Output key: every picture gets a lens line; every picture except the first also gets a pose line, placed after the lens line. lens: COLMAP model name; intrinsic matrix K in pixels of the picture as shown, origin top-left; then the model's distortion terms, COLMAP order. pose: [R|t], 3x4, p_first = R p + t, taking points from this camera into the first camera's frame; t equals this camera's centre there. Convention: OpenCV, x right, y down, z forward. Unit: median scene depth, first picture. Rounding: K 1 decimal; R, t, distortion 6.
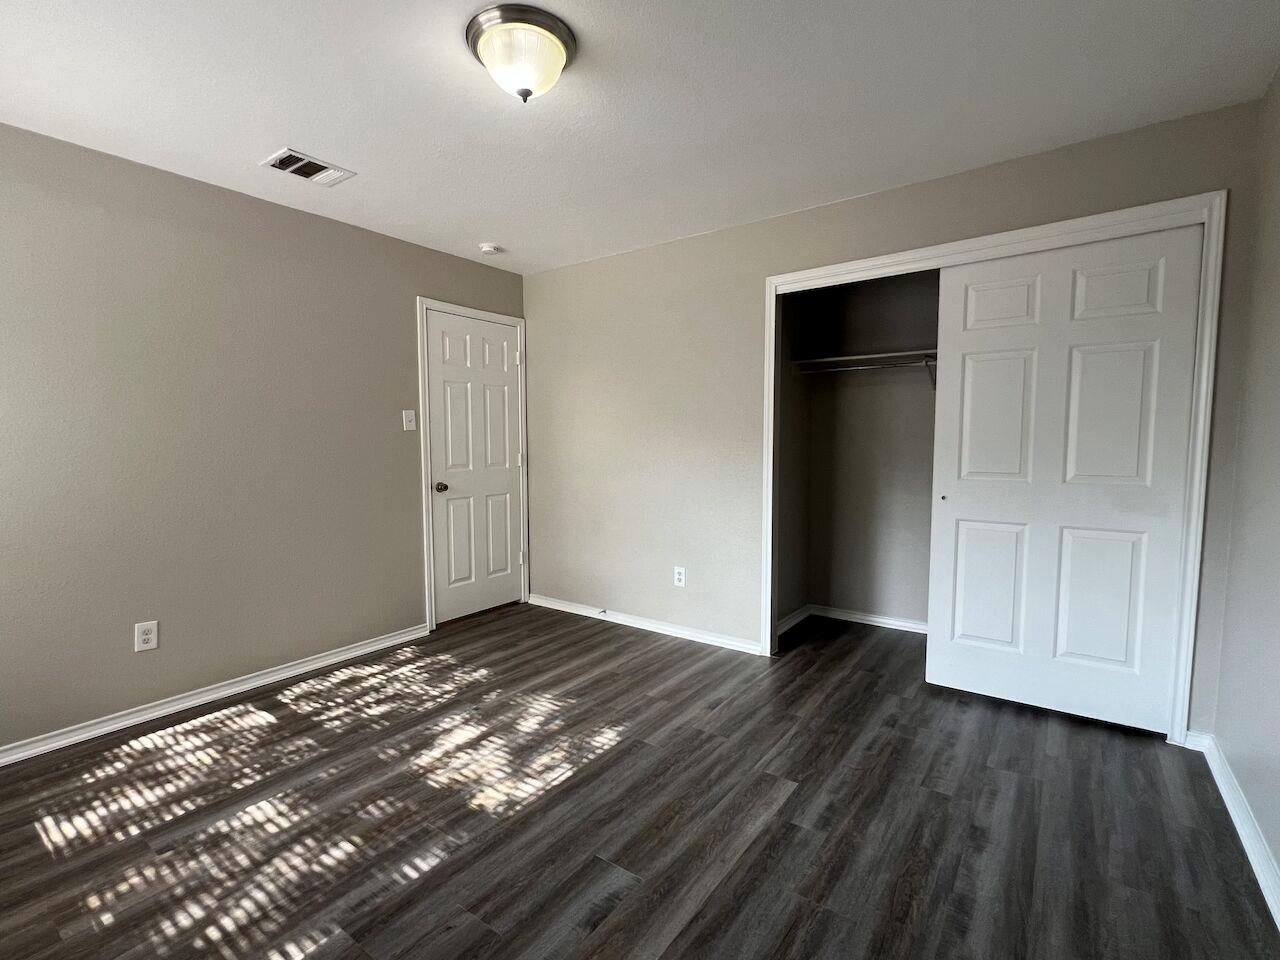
lens RADIAL K [[595.5, 0, 641.4], [0, 595.5, 478.7], [0, 0, 1]] dist [0.016400, 0.001150]
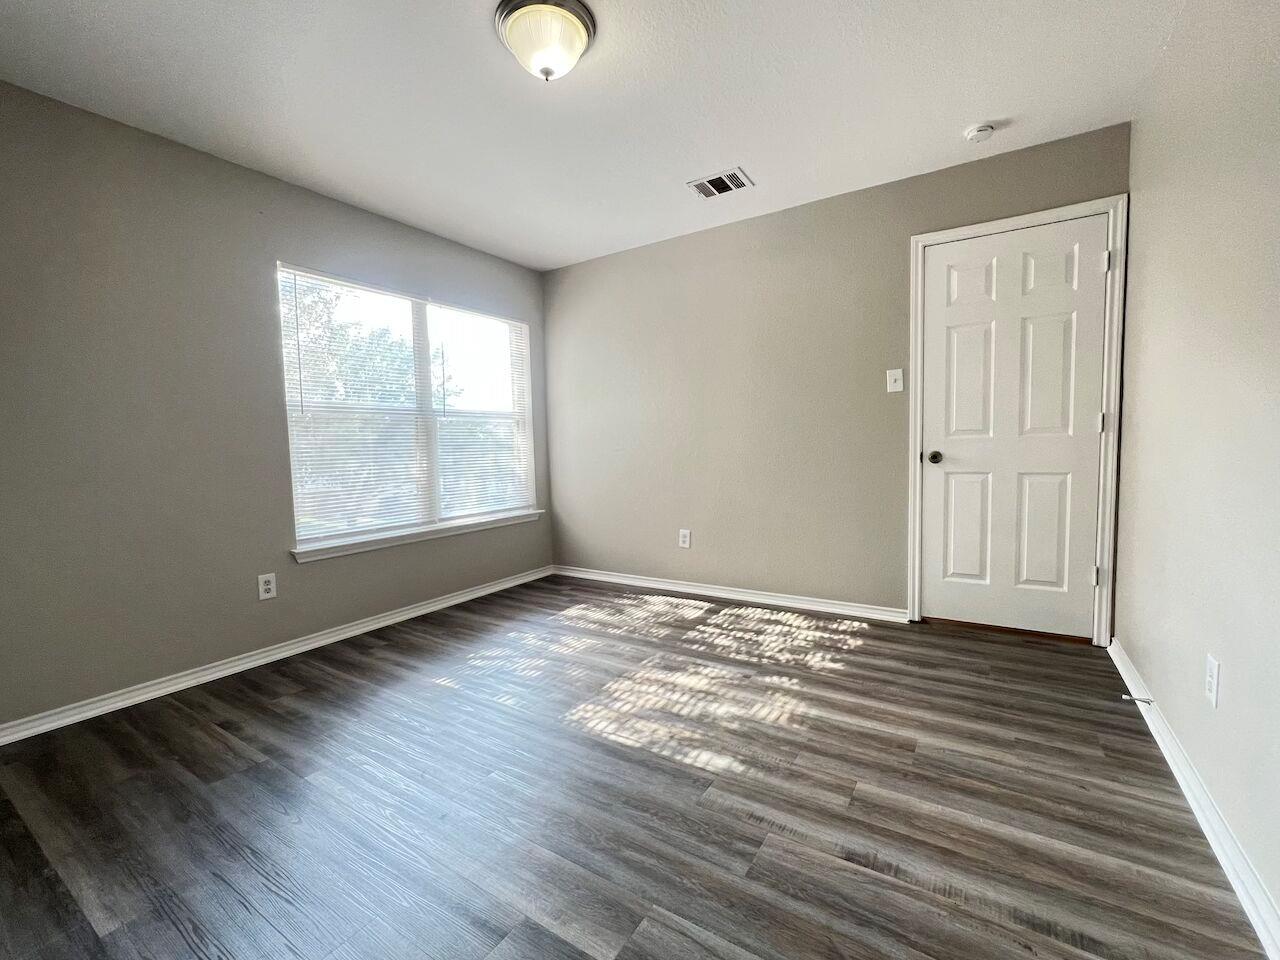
lens RADIAL K [[557.1, 0, 642.0], [0, 557.1, 480.3], [0, 0, 1]] dist [-0.008751, 0.000344]
pose [[0.059299, 0.068344, -0.995898, 0.550649], [-0.039537, 0.997031, 0.066068, 0.015223], [0.997457, 0.035457, 0.061825, 0.721429]]
